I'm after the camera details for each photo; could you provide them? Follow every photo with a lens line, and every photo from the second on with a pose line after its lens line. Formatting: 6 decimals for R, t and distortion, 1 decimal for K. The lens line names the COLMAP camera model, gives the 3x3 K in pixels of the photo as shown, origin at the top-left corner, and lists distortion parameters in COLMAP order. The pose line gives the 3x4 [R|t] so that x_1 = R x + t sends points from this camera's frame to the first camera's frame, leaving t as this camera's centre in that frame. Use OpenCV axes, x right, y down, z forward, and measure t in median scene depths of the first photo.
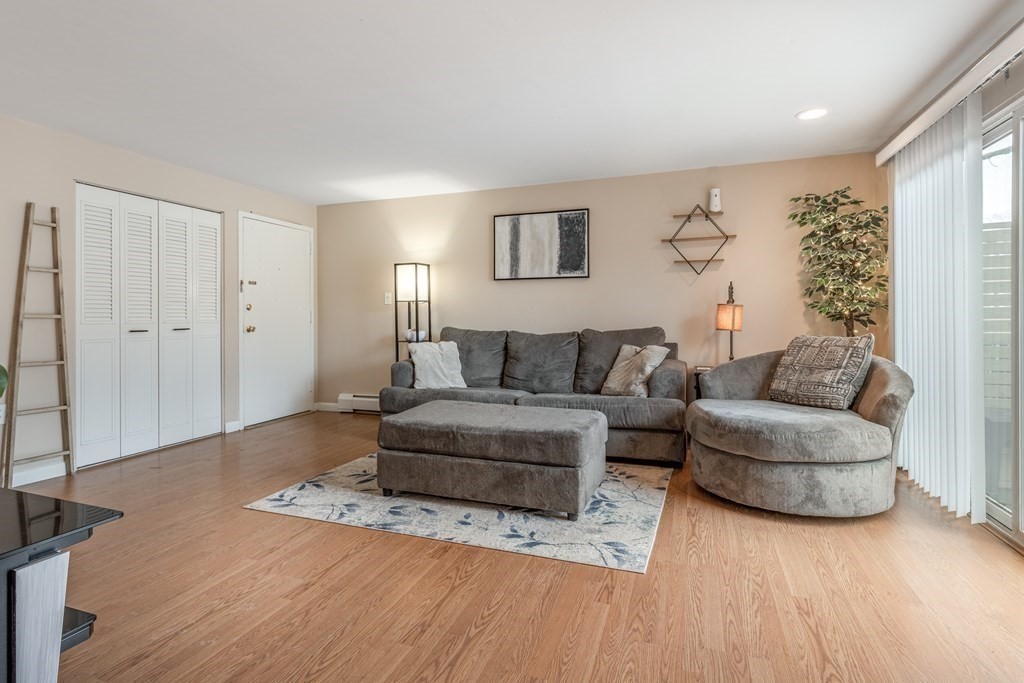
lens RADIAL K [[514.5, 0, 505.4], [0, 514.5, 313.3], [0, 0, 1]] dist [0.010827, -0.000375]
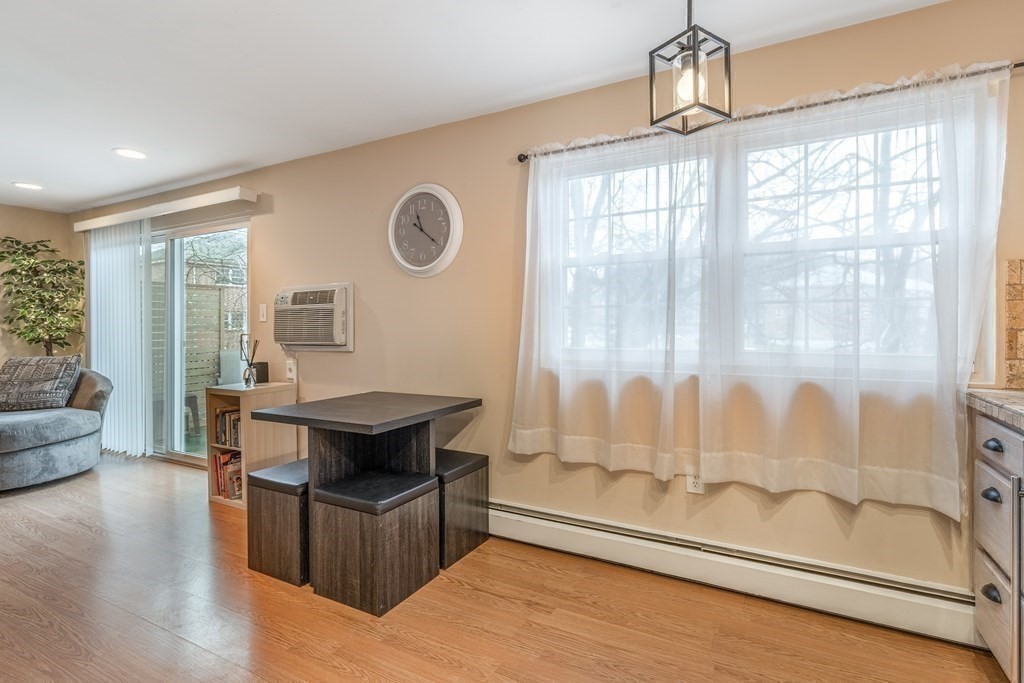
lens RADIAL K [[495.1, 0, 523.5], [0, 495.1, 329.3], [0, 0, 1]] dist [0.009258, -0.000176]
pose [[0.136228, -0.001537, 0.990676, -0.414876], [-0.000737, 0.999998, 0.001653, -0.024867], [-0.990677, -0.000955, 0.136226, -0.347184]]
